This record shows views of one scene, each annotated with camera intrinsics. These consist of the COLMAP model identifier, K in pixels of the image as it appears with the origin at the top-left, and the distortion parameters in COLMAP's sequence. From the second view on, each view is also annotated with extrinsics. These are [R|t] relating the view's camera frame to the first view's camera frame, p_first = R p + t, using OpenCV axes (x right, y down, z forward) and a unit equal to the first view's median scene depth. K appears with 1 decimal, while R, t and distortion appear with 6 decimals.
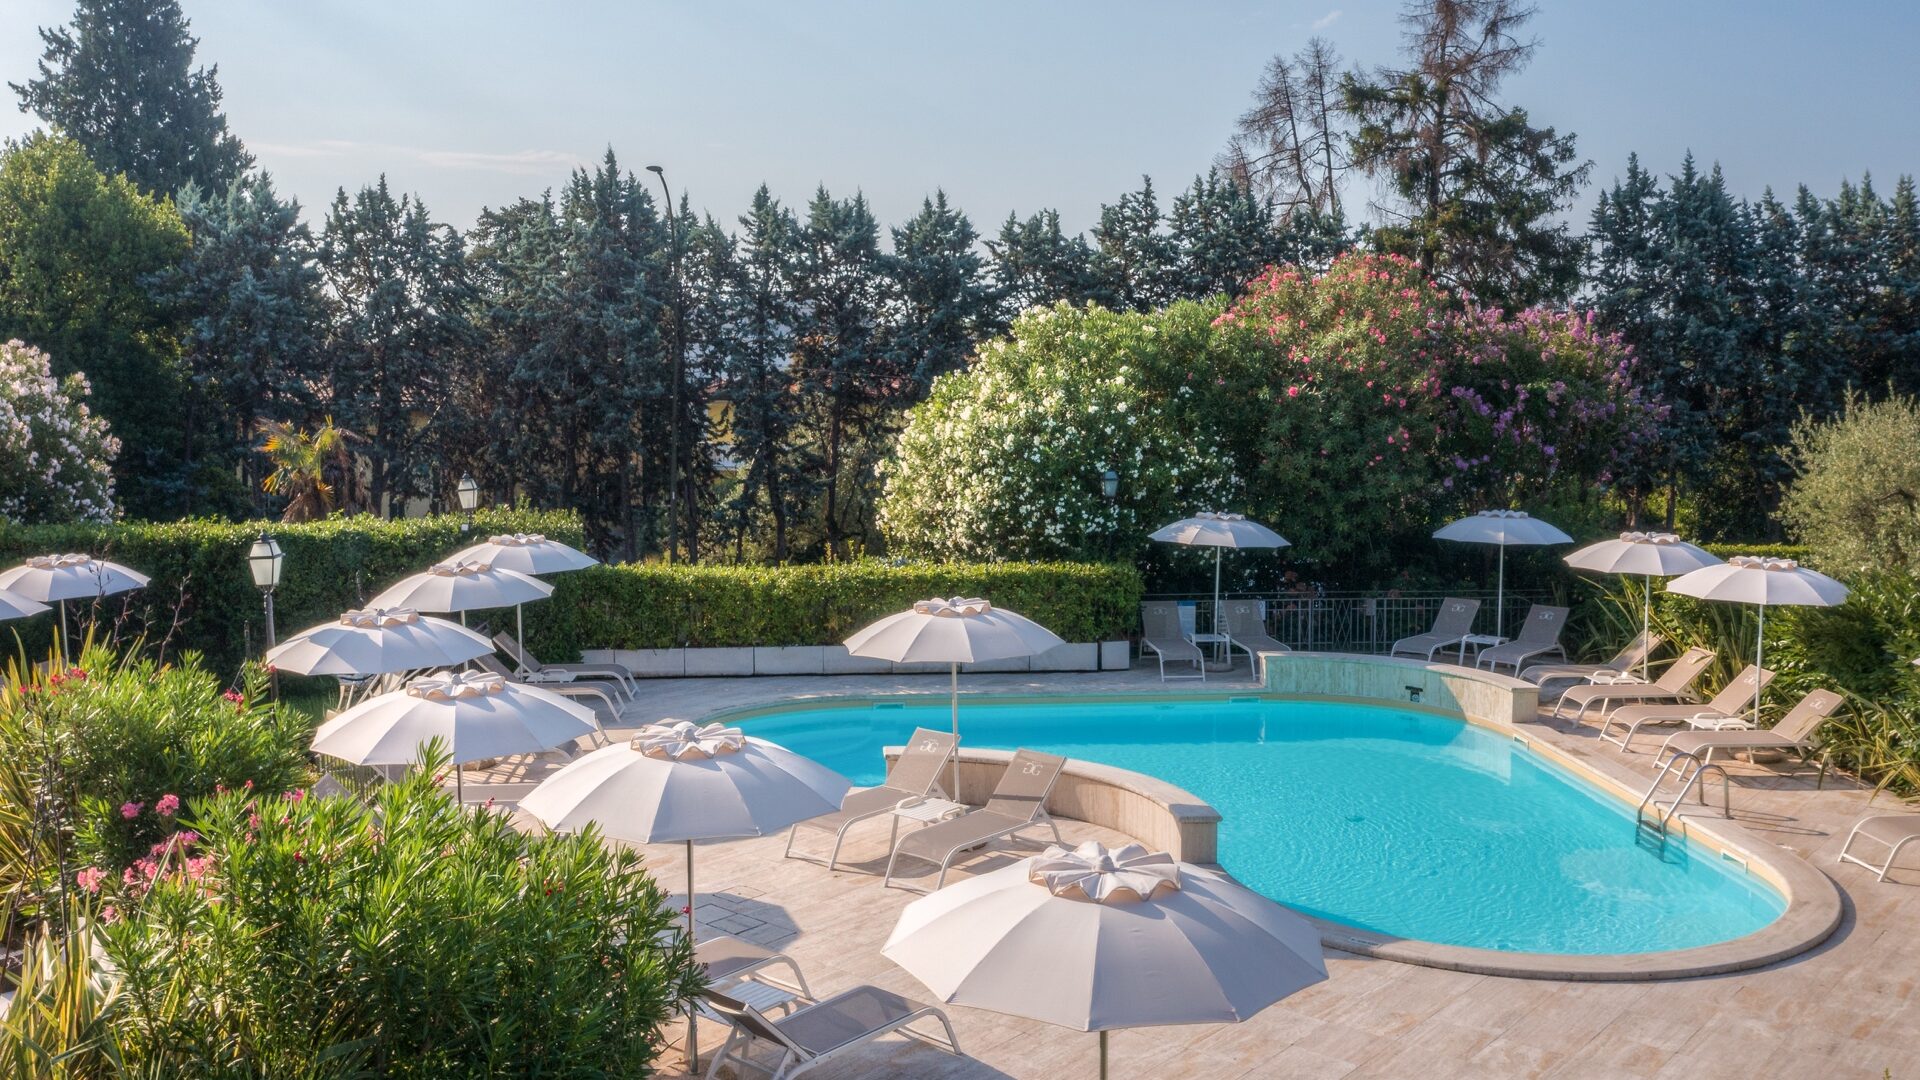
lens RADIAL K [[1593.7, 0, 961.1], [0, 1593.7, 549.7], [0, 0, 1]] dist [-0.030033, 0.005474]
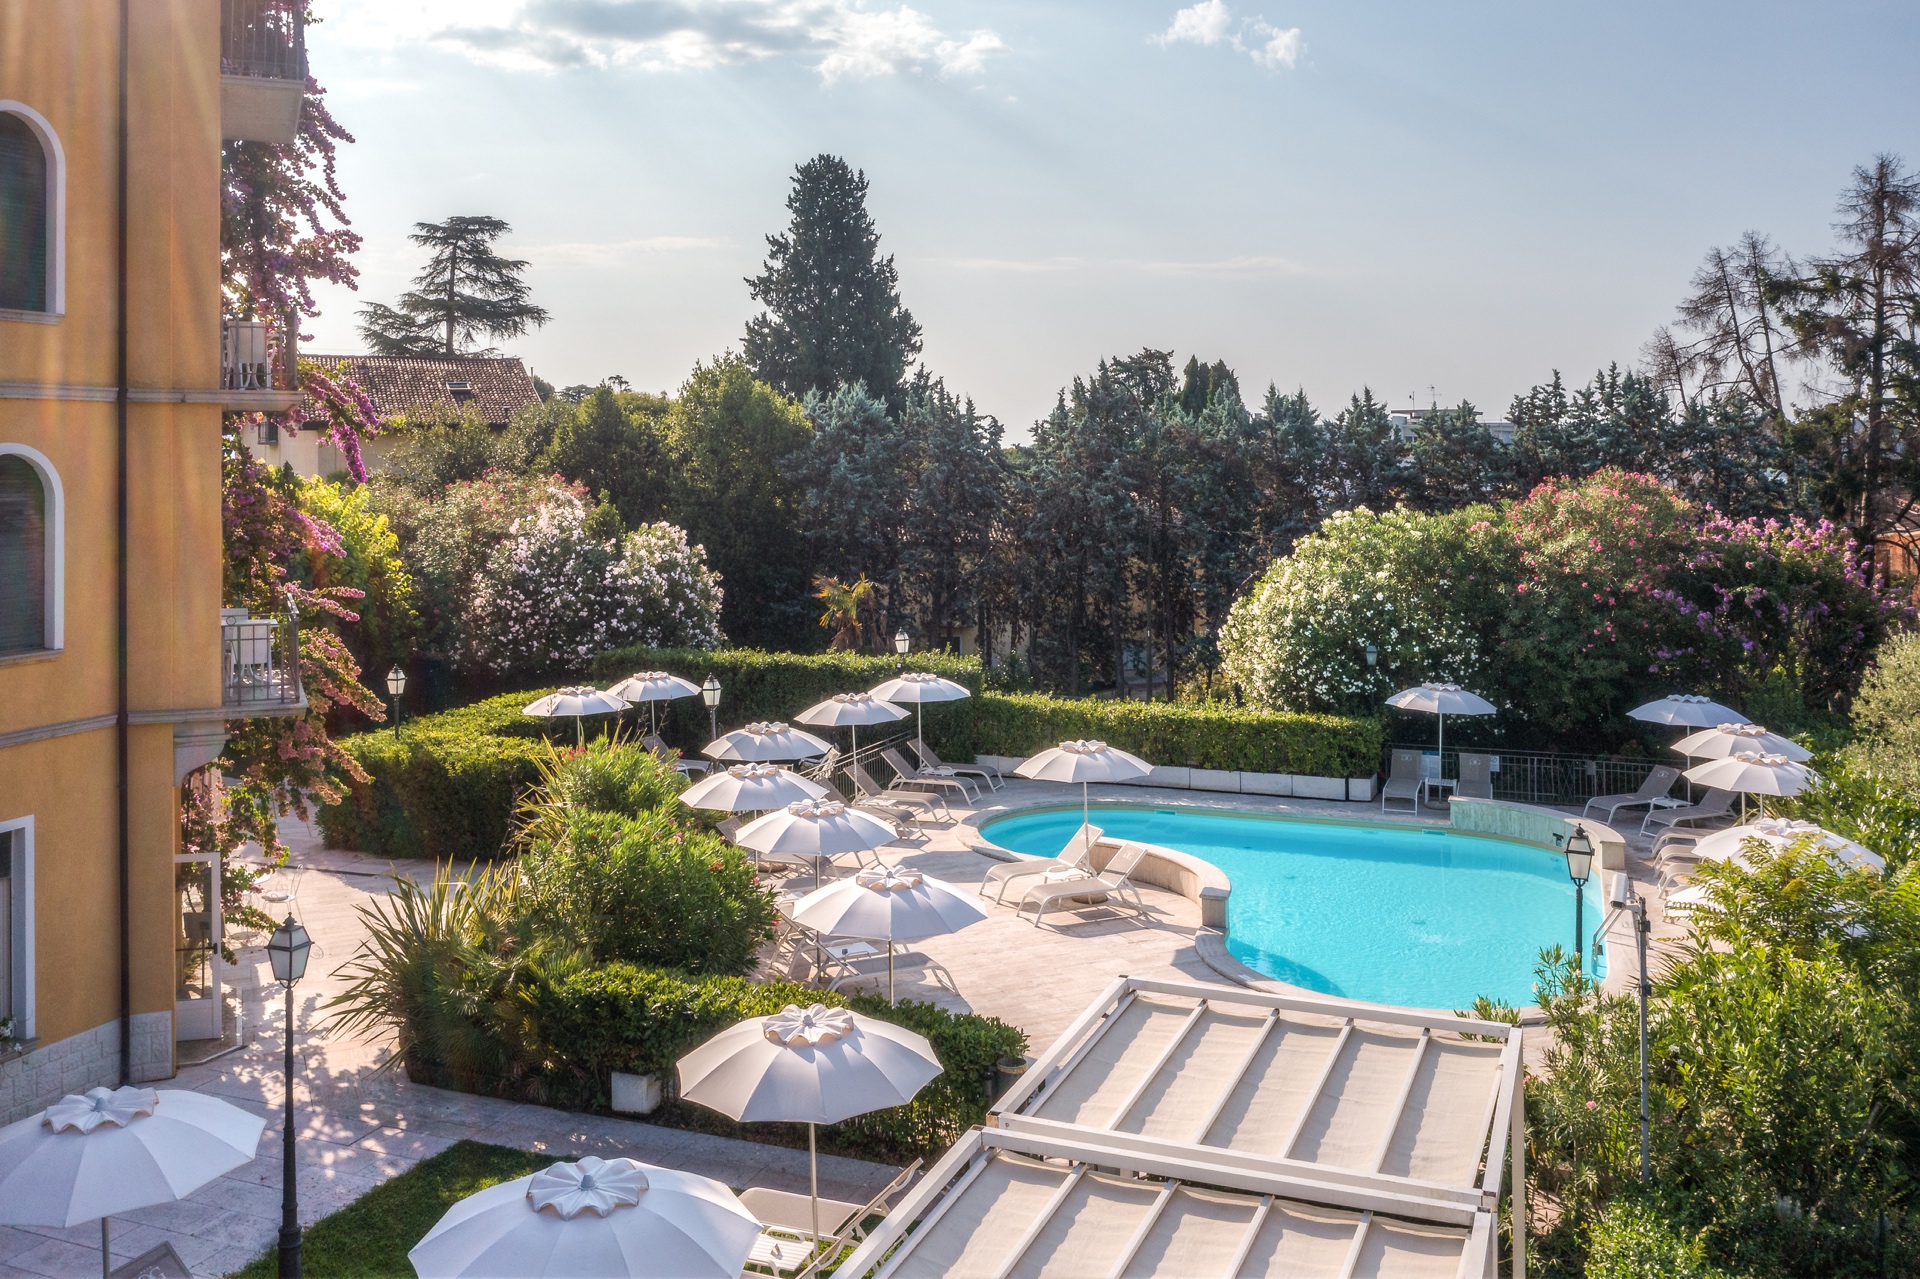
lens RADIAL K [[1541.9, 0, 960.0], [0, 1541.9, 633.0], [0, 0, 1]] dist [-0.011825, 0.003053]
pose [[0.912454, 0.044281, -0.406777, 0.286922], [-0.050260, 0.998728, -0.004019, -0.036807], [0.406081, 0.024112, 0.913519, -0.255108]]
